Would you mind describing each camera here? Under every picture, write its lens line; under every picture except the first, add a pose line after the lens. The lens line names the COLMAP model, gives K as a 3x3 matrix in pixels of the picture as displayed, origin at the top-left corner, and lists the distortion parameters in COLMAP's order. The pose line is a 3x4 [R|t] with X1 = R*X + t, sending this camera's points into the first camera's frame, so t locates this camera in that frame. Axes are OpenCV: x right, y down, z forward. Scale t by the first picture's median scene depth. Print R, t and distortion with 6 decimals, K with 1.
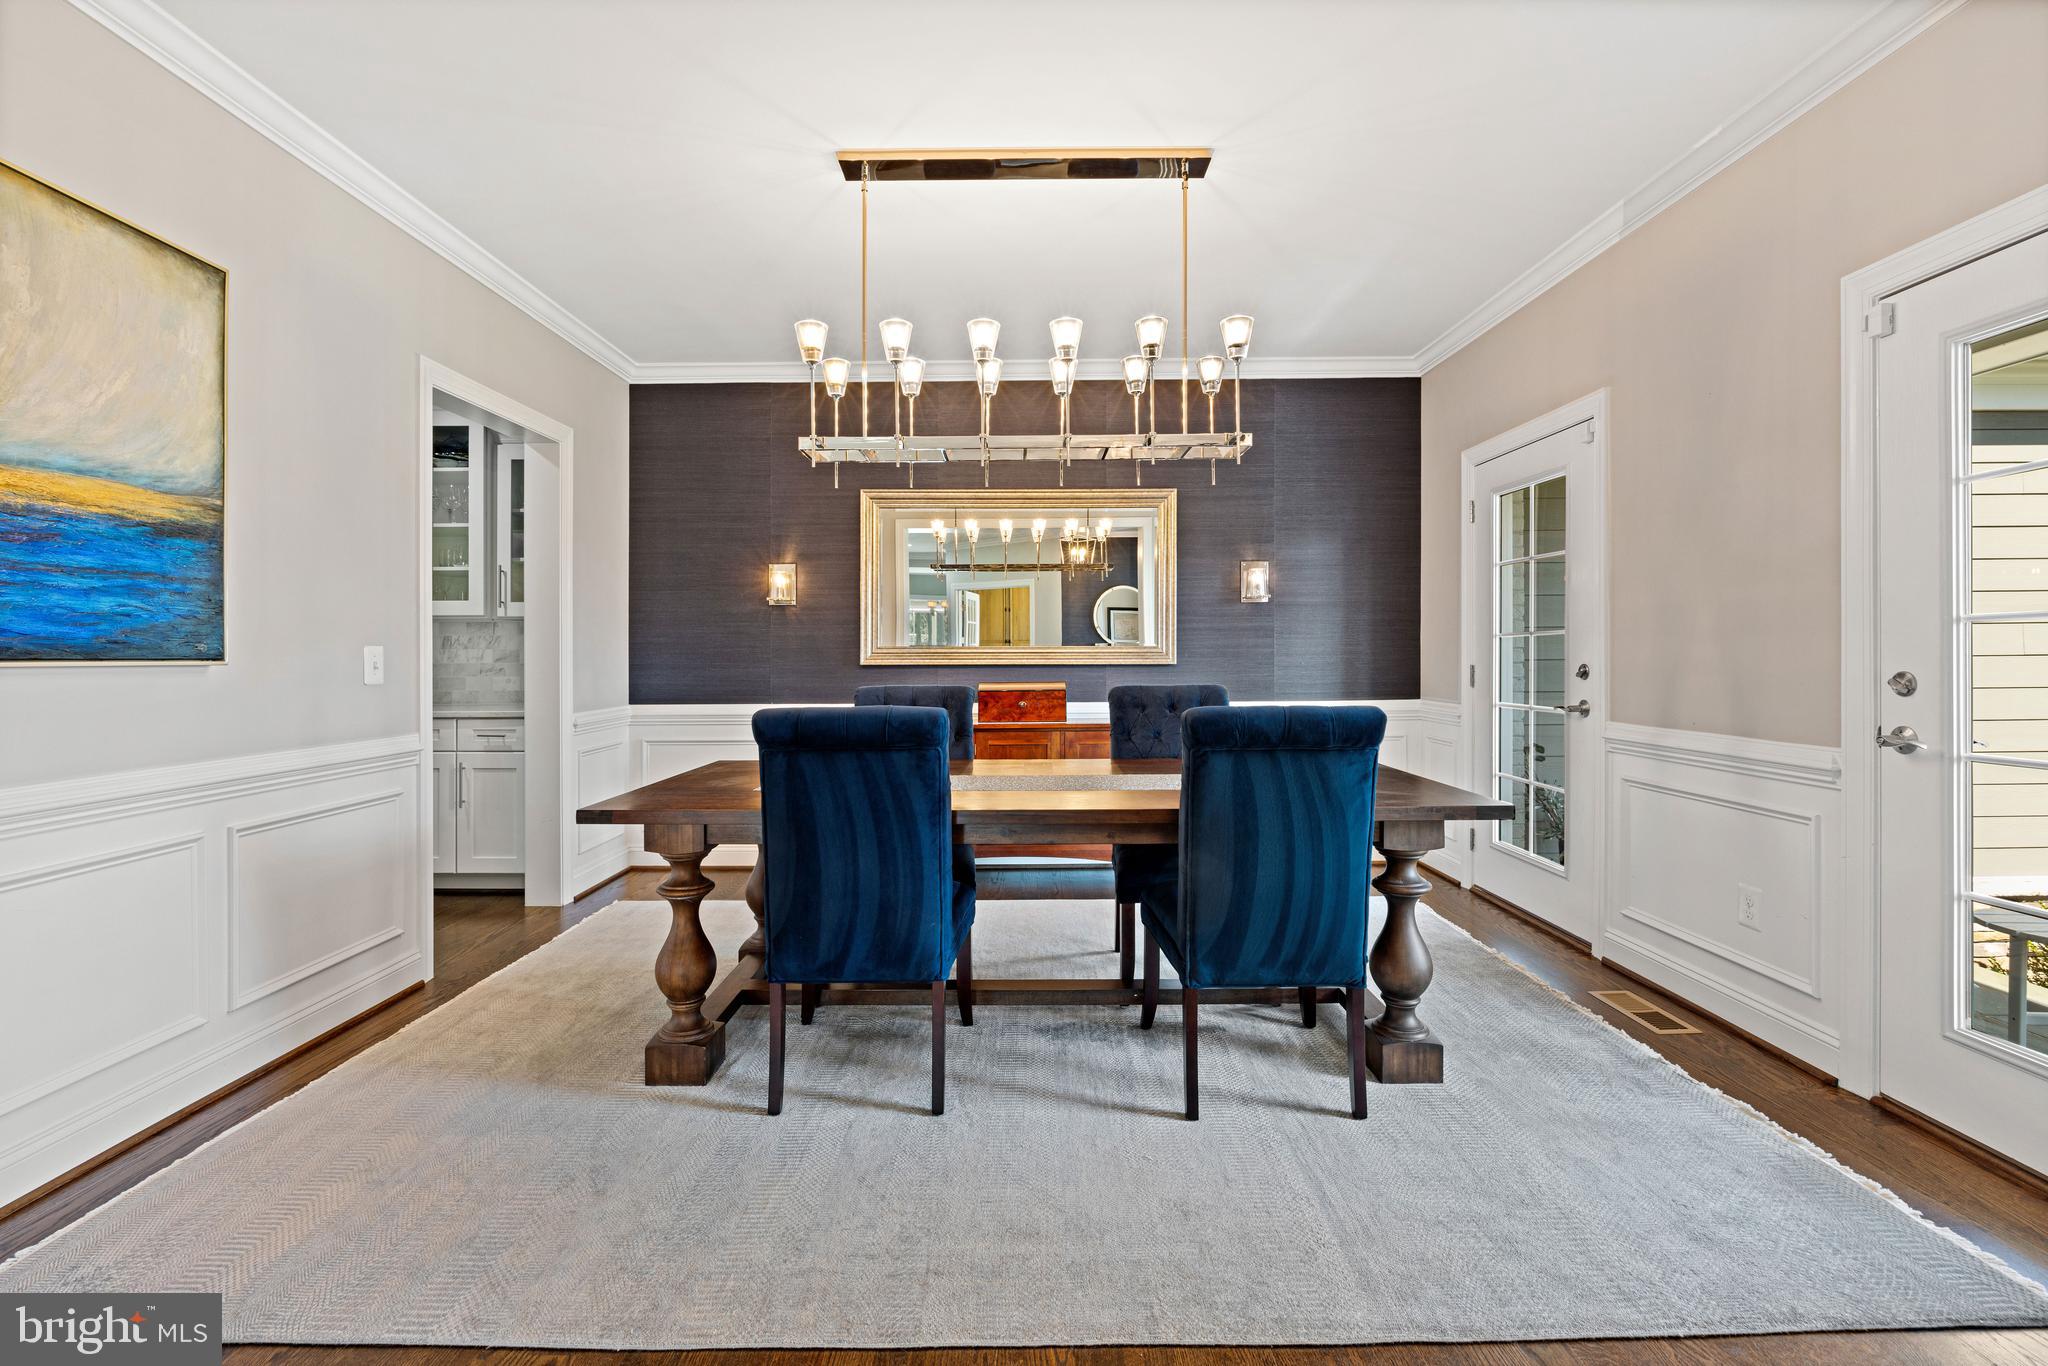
lens RADIAL K [[896.7, 0, 1019.9], [0, 896.7, 653.4], [0, 0, 1]] dist [-0.015160, -0.000241]
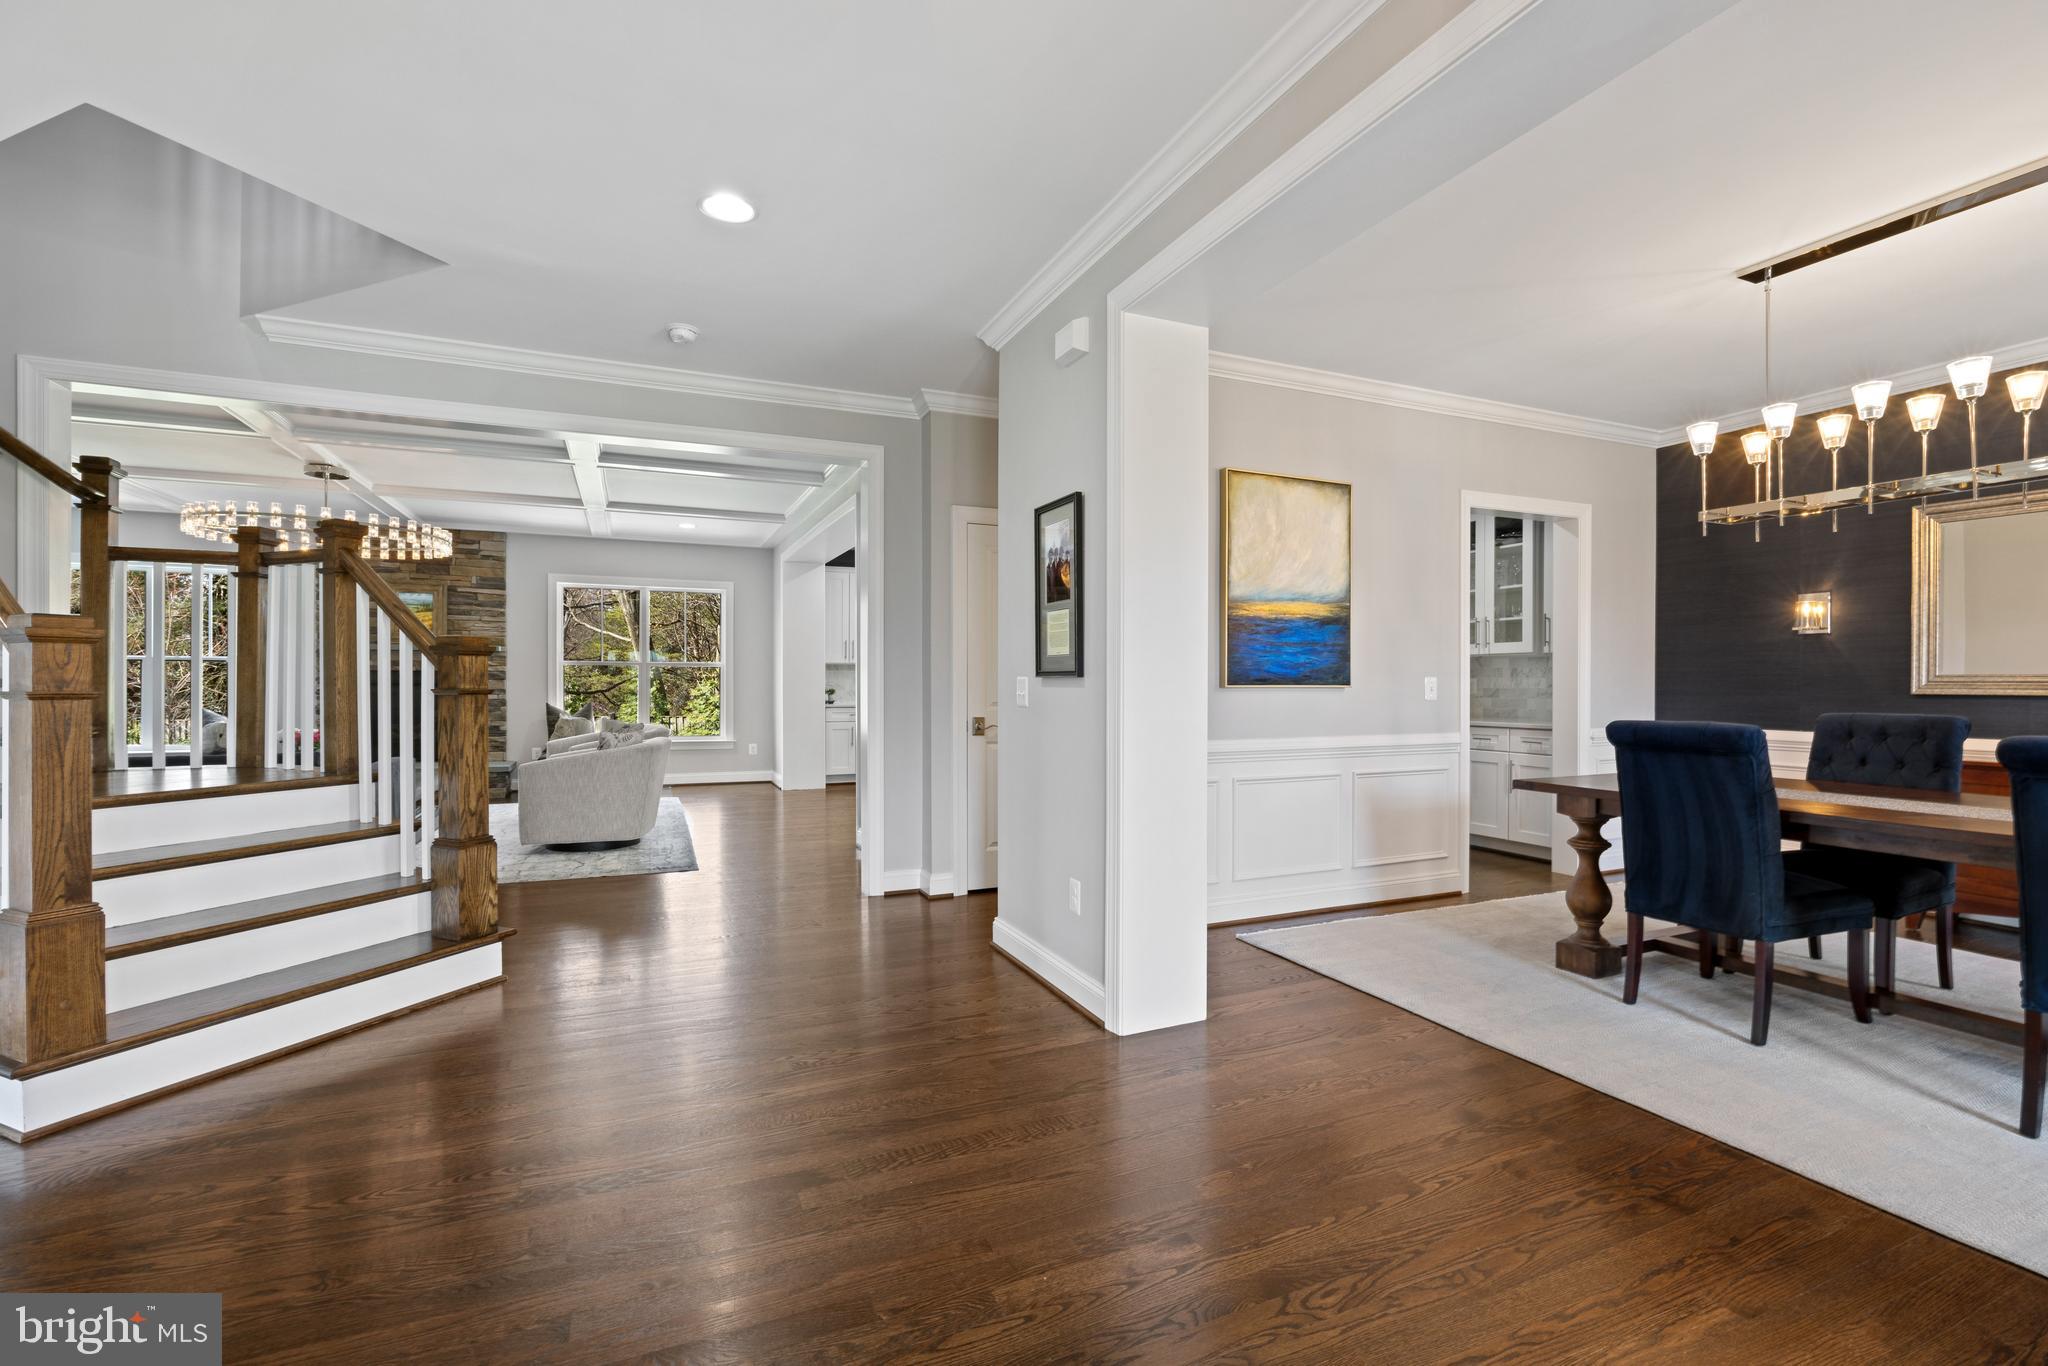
lens RADIAL K [[896.7, 0, 1024.2], [0, 896.7, 683.3], [0, 0, 1]] dist [-0.015160, -0.000241]
pose [[0.402015, 0.005721, -0.915615, 0.582229], [-0.002381, 0.999984, 0.005202, -0.003331], [0.915630, 0.000089, 0.402022, -0.424442]]
